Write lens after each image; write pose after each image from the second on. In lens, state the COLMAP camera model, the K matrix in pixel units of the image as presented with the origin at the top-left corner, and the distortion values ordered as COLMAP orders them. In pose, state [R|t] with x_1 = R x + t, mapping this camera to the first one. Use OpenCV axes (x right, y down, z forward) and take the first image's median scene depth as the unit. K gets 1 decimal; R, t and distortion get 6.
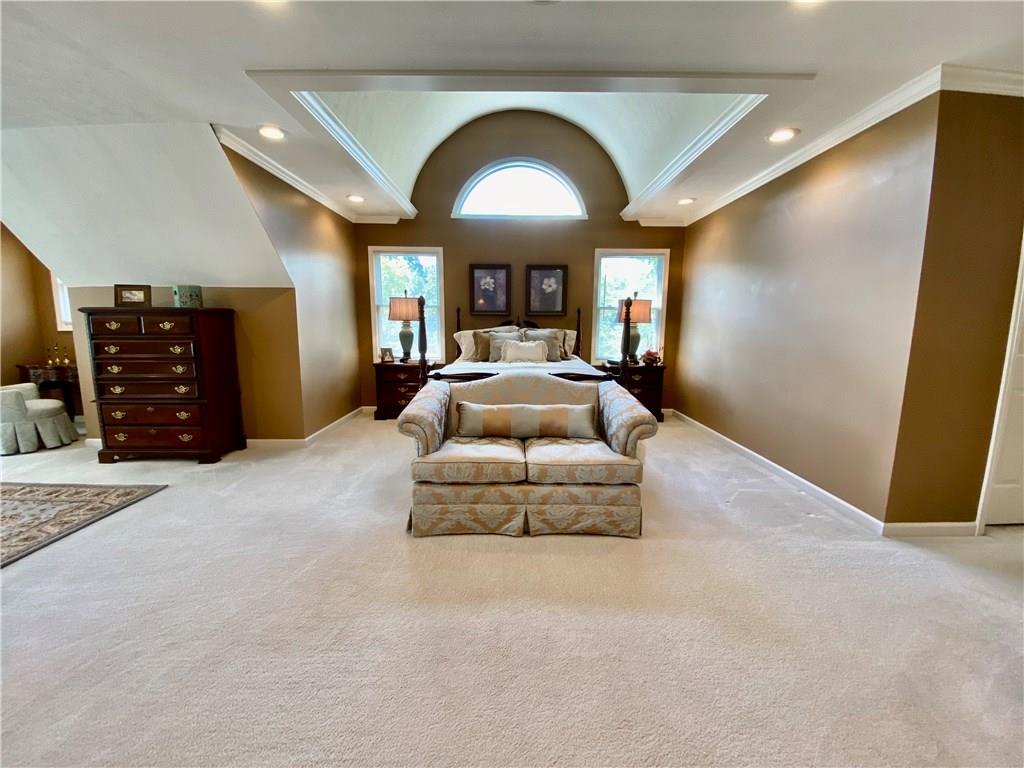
lens RADIAL K [[421.2, 0, 512.0], [0, 421.2, 384.0], [0, 0, 1]] dist [0.054223, -0.035986]
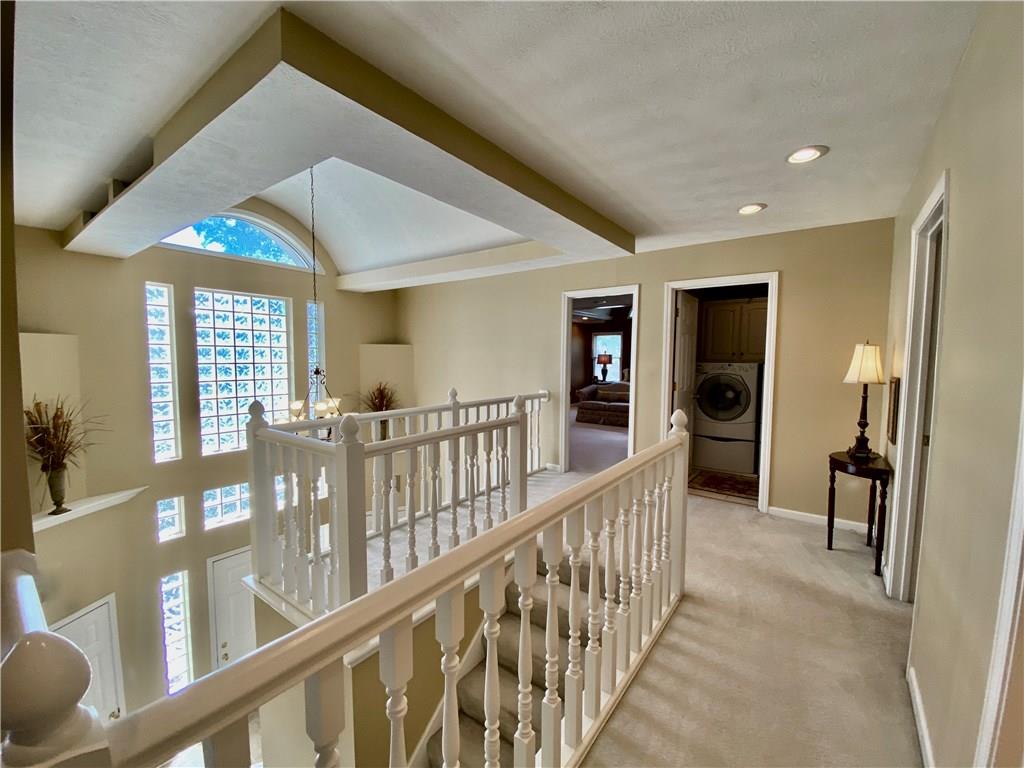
lens RADIAL K [[421.2, 0, 512.0], [0, 421.2, 384.0], [0, 0, 1]] dist [0.054223, -0.035986]
pose [[0.801196, 0.037873, -0.597202, 1.062450], [-0.088202, 0.994569, -0.055258, 0.190236], [0.591866, 0.096947, 0.800185, -1.649604]]
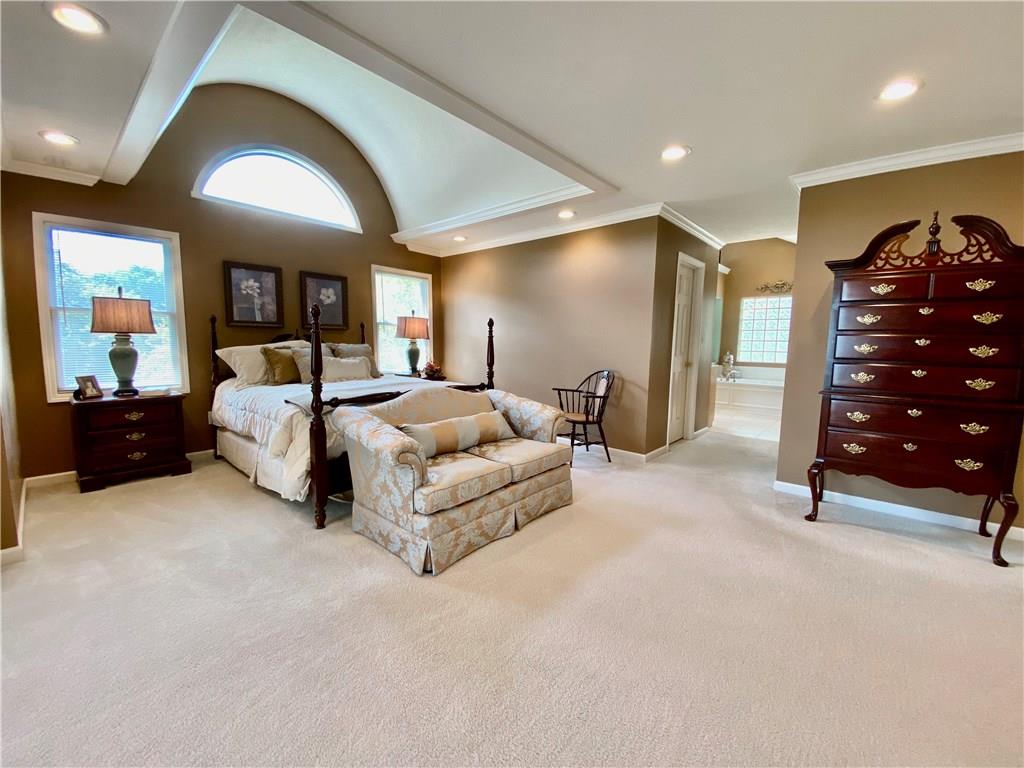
lens RADIAL K [[414.8, 0, 512.0], [0, 414.8, 384.0], [0, 0, 1]] dist [0.028137, -0.025029]
pose [[0.655198, -0.077157, 0.751507, -0.514832], [0.100870, 0.994798, 0.014192, -0.027310], [-0.748693, 0.066506, 0.659573, 0.182670]]
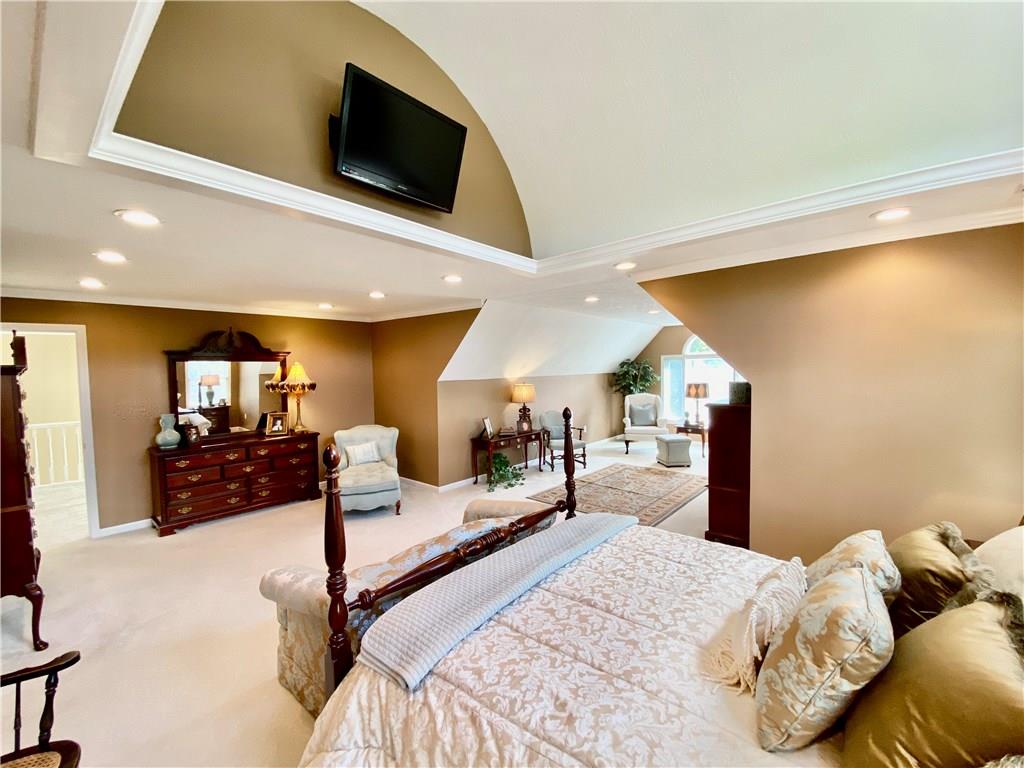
lens RADIAL K [[421.2, 0, 512.0], [0, 421.2, 384.0], [0, 0, 1]] dist [0.054223, -0.035986]
pose [[-0.657326, 0.035718, -0.752759, 0.450818], [-0.094879, 0.987006, 0.129684, -0.317148], [0.747610, 0.156665, -0.645396, 1.291484]]
